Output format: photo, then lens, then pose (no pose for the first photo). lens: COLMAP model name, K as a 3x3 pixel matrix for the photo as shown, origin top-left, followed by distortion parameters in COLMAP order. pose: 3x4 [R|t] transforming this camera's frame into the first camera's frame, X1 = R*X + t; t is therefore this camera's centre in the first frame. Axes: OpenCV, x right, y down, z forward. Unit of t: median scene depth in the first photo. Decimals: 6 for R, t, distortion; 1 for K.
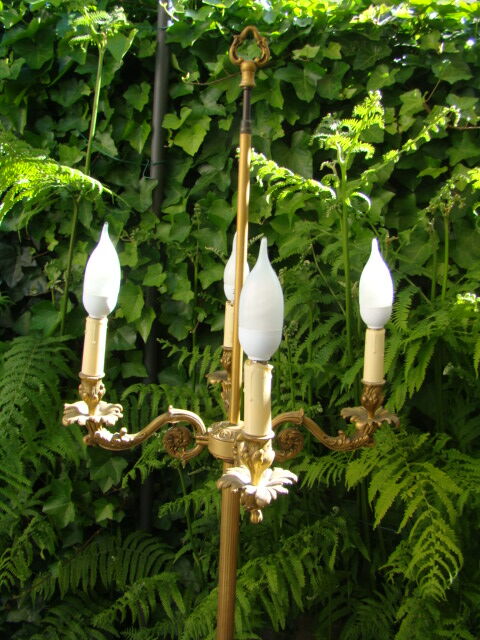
lens RADIAL K [[589.6, 0, 221.5], [0, 589.6, 293.1], [0, 0, 1]] dist [-0.146060, 0.000000]
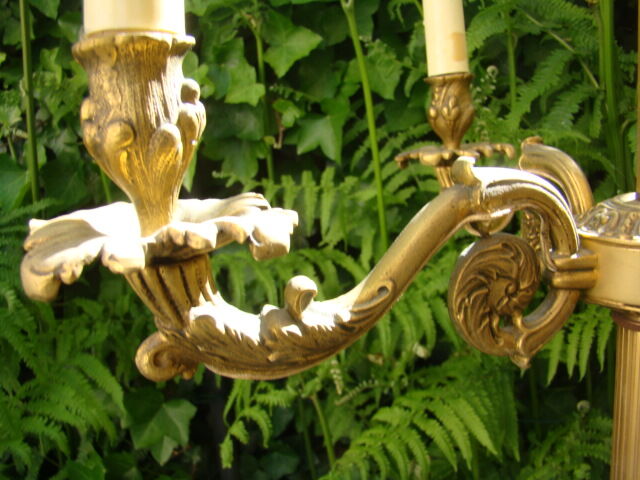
lens RADIAL K [[589.6, 0, 320.3], [0, 589.6, 235.3], [0, 0, 1]] dist [-0.146060, 0.000000]
pose [[0.970346, -0.169842, 0.171994, -0.113798], [0.161508, 0.984956, 0.061450, 0.115391], [-0.179844, -0.031849, 0.983180, 0.437262]]
